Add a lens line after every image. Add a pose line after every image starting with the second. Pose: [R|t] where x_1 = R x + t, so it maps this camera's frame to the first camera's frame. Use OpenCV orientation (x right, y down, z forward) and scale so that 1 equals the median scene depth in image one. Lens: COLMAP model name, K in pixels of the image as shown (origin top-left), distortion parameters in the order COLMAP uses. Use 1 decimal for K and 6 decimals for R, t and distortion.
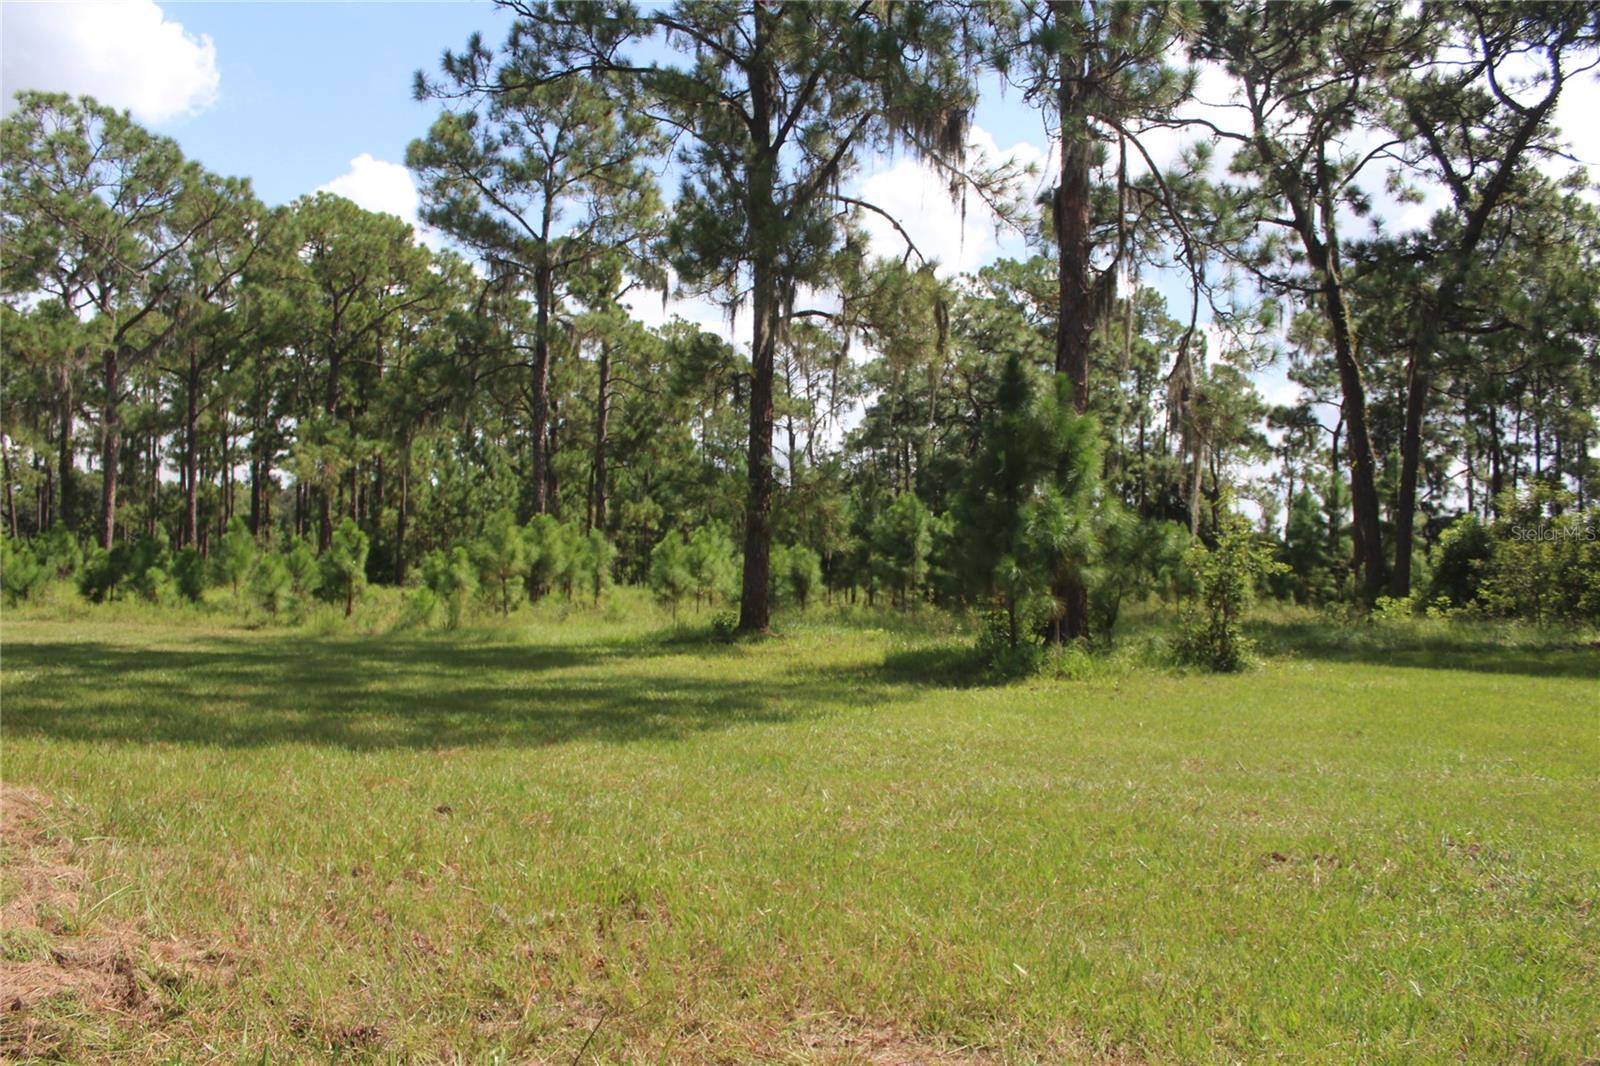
lens RADIAL K [[1322.2, 0, 800.0], [0, 1322.2, 533.0], [0, 0, 1]] dist [-0.089665, 0.003580]
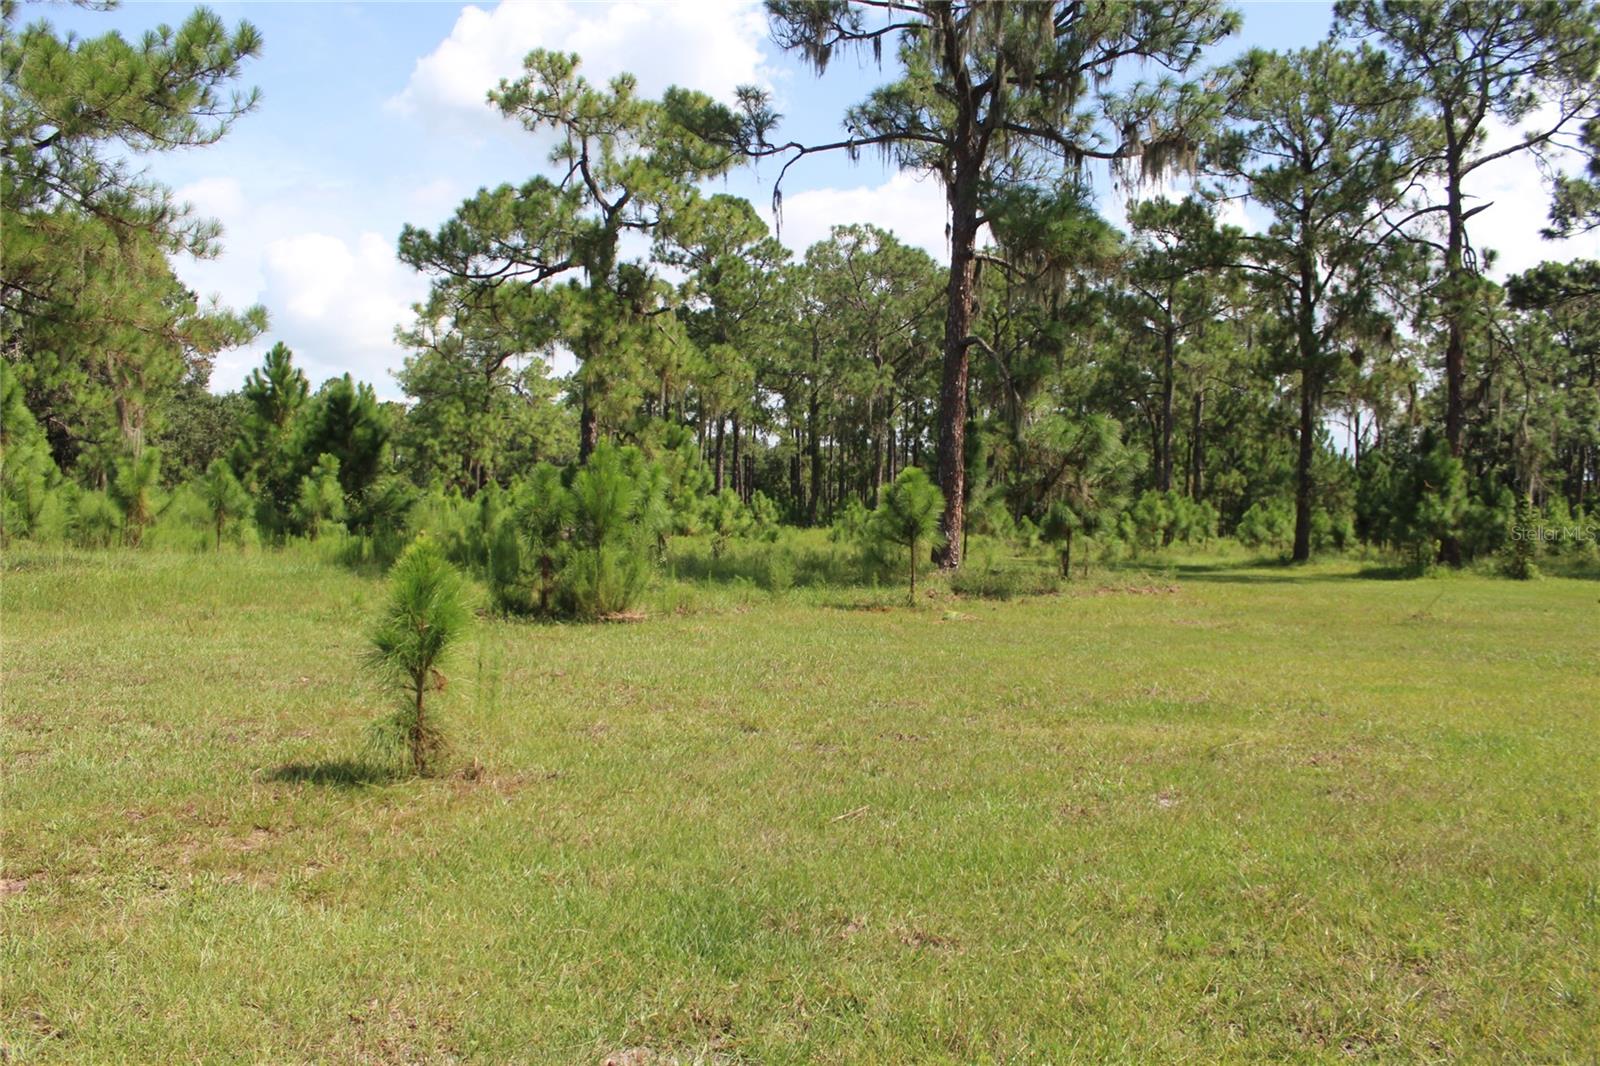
lens RADIAL K [[1322.2, 0, 800.0], [0, 1322.2, 533.0], [0, 0, 1]] dist [-0.089665, 0.003580]
pose [[0.909895, 0.015197, -0.414560, 0.058973], [0.000143, 0.999317, 0.036946, -0.023821], [0.414838, -0.033676, 0.909272, -0.682482]]
